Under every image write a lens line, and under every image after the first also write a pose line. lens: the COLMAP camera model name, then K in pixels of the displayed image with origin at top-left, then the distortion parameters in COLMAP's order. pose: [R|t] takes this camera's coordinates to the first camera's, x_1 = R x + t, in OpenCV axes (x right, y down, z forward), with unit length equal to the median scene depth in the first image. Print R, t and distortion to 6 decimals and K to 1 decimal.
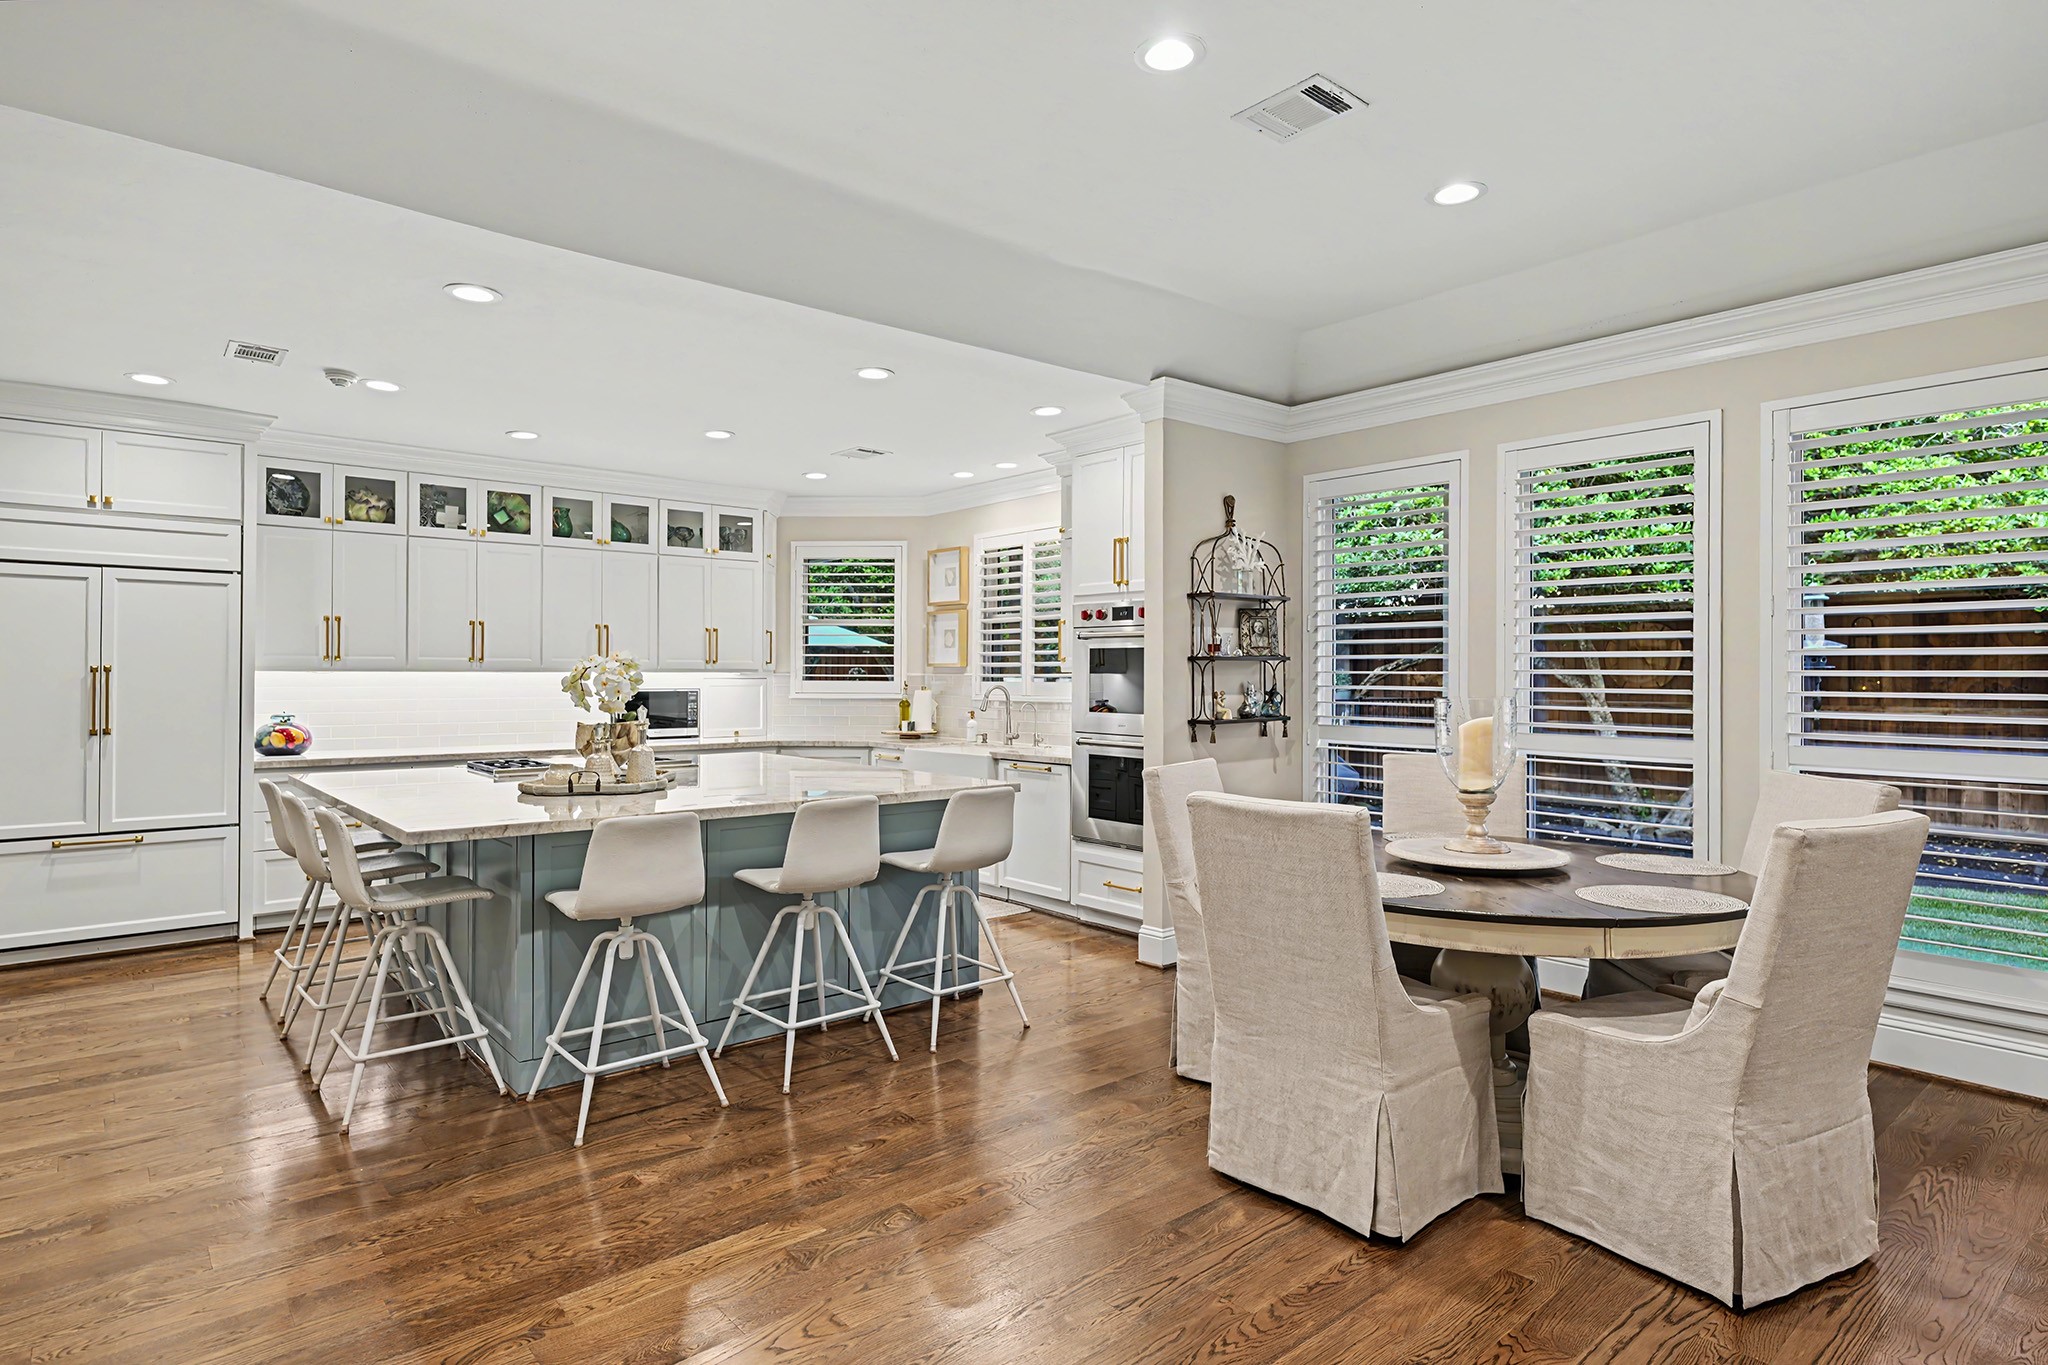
lens RADIAL K [[1090.3, 0, 1016.7], [0, 1090.3, 670.8], [0, 0, 1]] dist [0.002659, 0.001426]
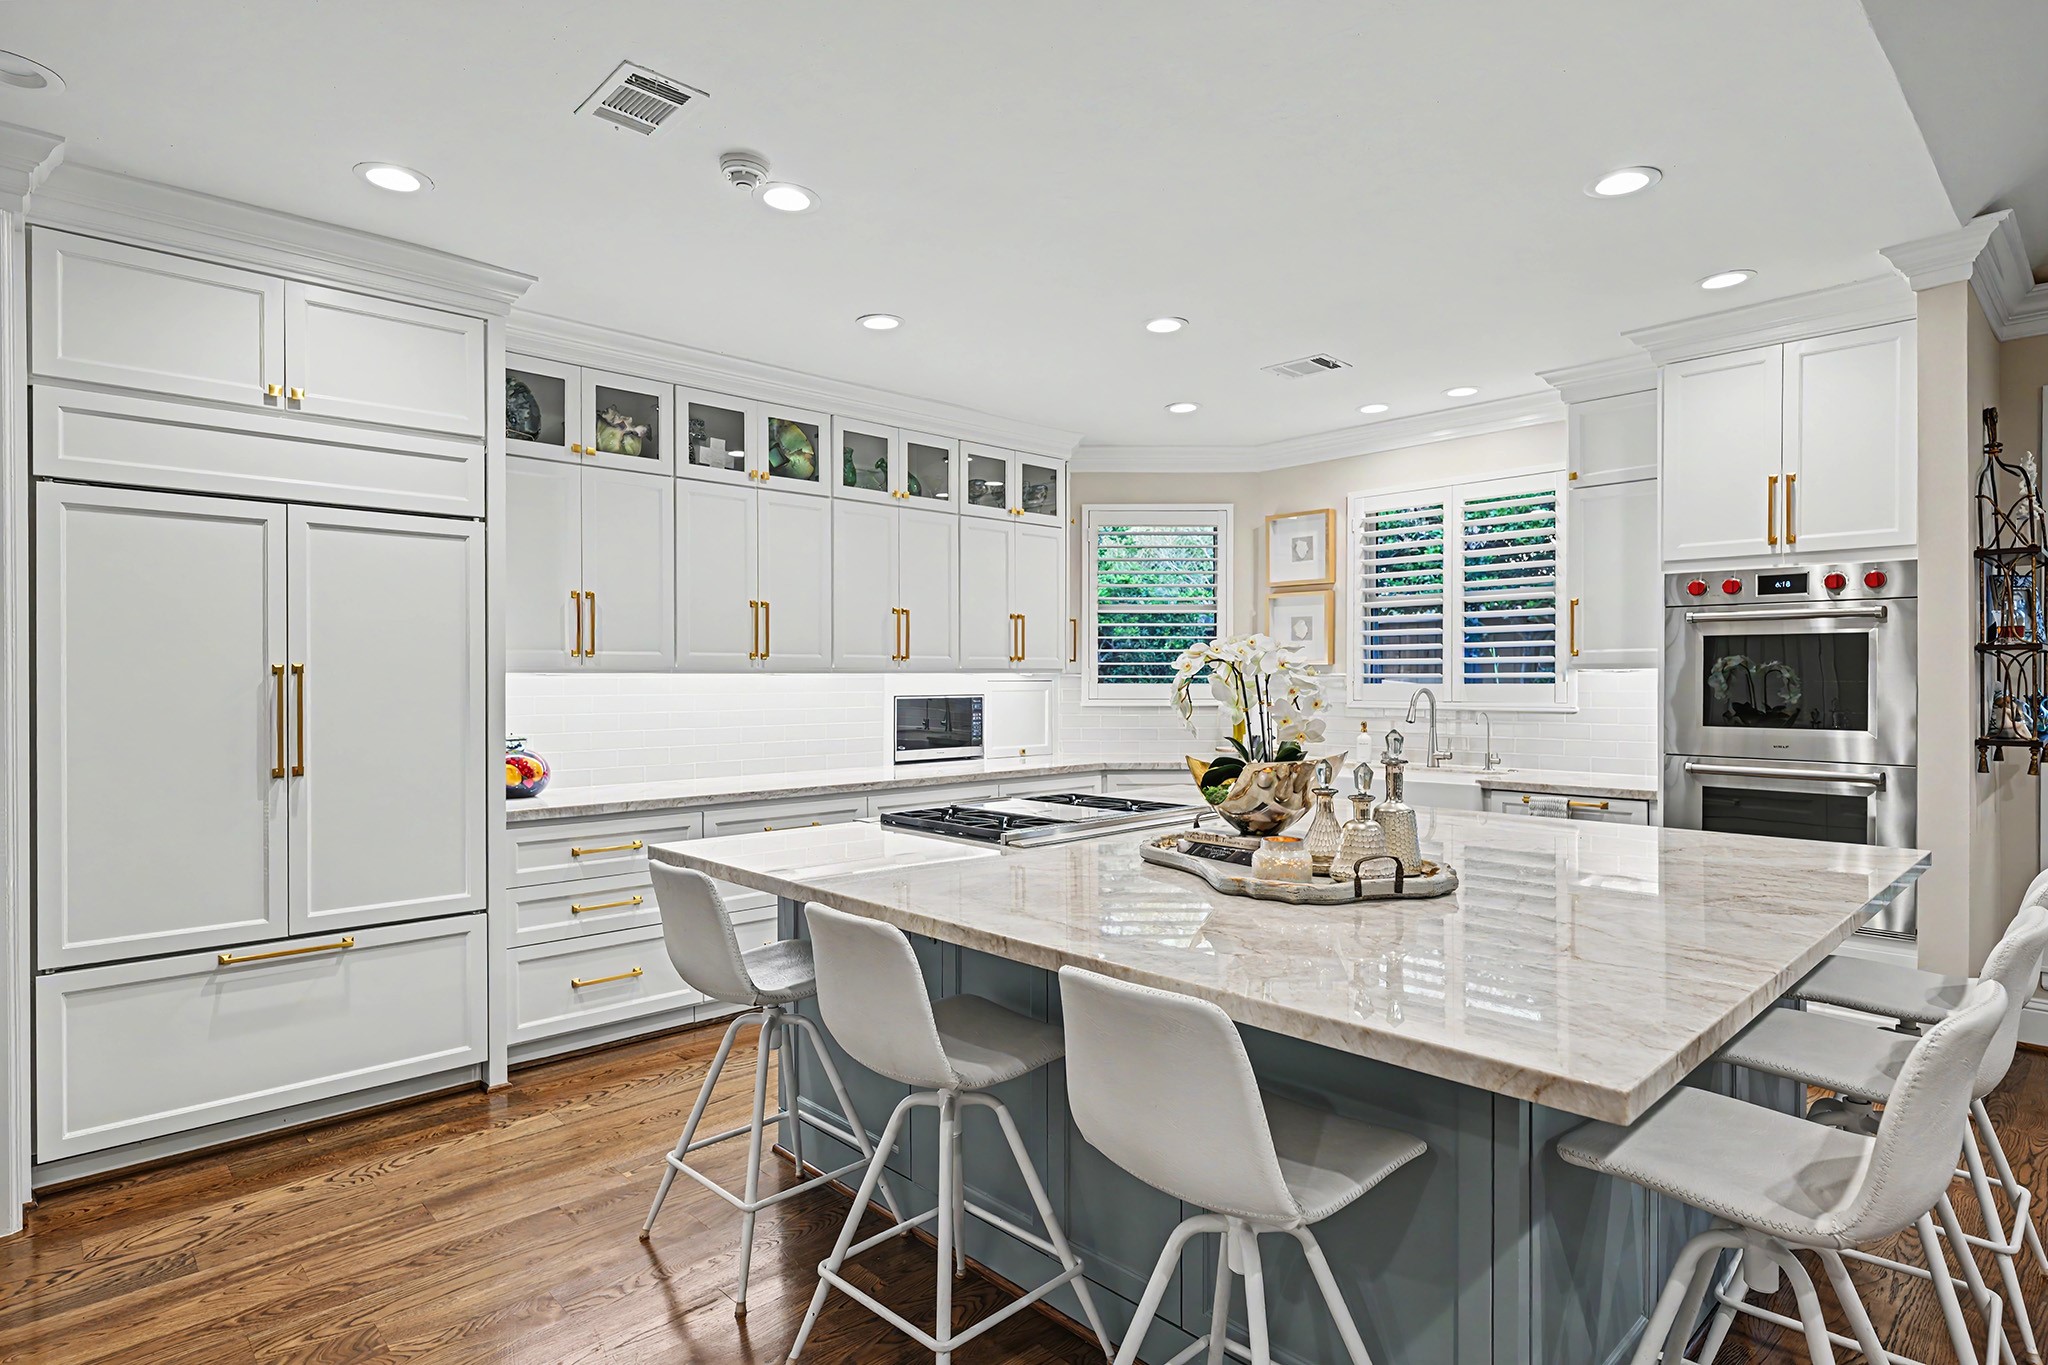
lens RADIAL K [[1077.2, 0, 1024.0], [0, 1077.2, 682.5], [0, 0, 1]] dist [-0.000105, 0.001861]
pose [[0.998661, -0.004362, 0.051542, -0.382495], [0.003879, 0.999948, 0.009477, 0.001228], [-0.051581, -0.009264, 0.998626, 0.313740]]
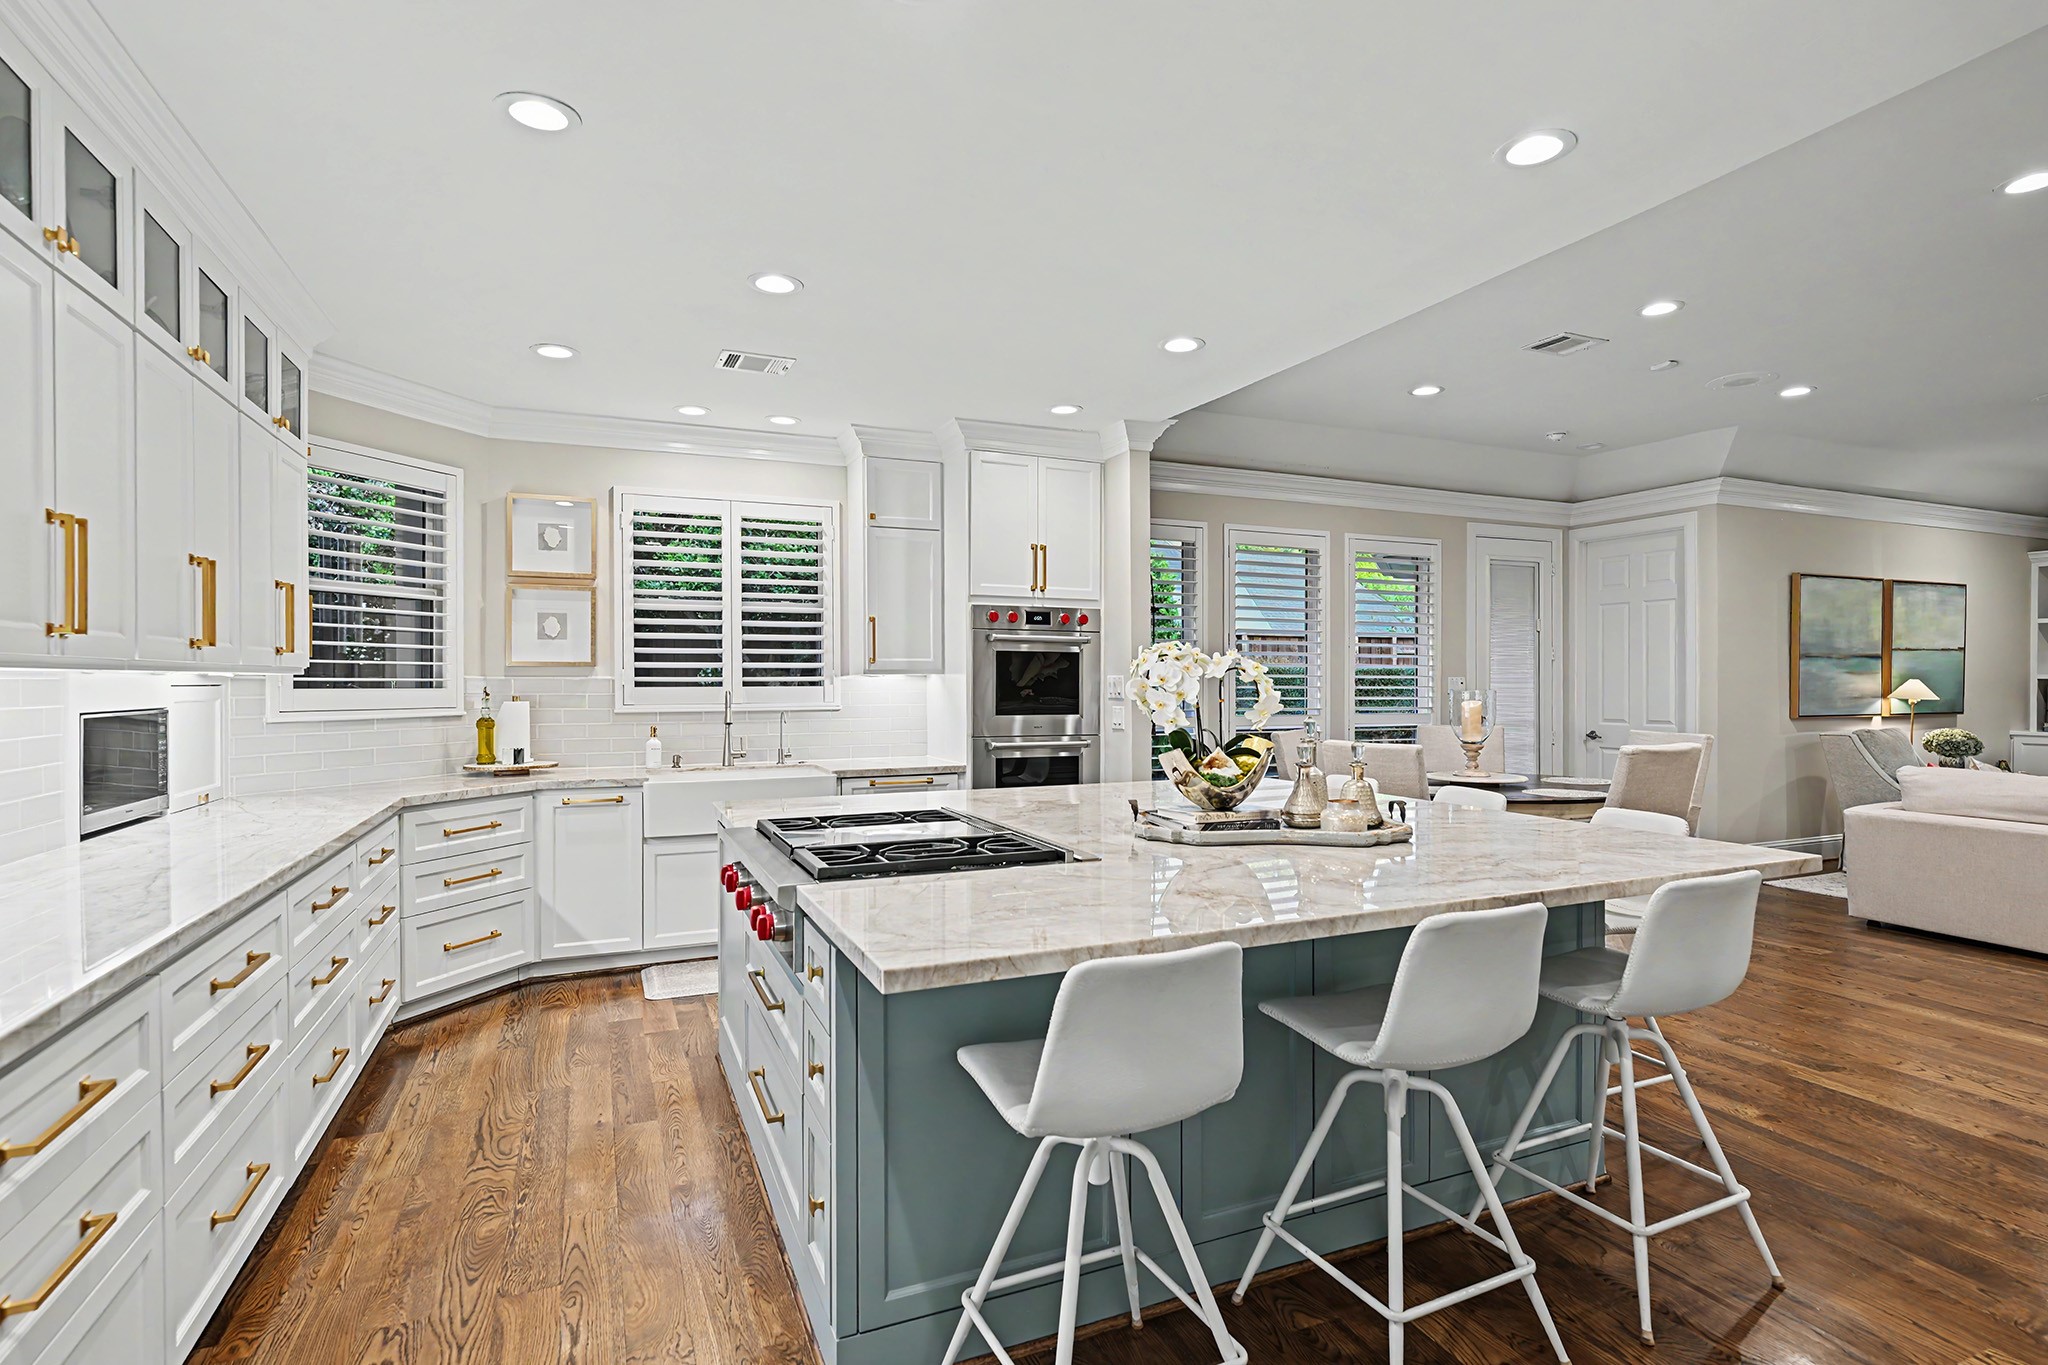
lens RADIAL K [[998.1, 0, 1024.0], [0, 998.1, 682.5], [0, 0, 1]] dist [0.001622, 0.000181]
pose [[0.293911, -0.001175, 0.955832, -0.738694], [-0.001213, 0.999998, 0.001602, 0.006249], [-0.955832, -0.001630, 0.293909, 0.673609]]
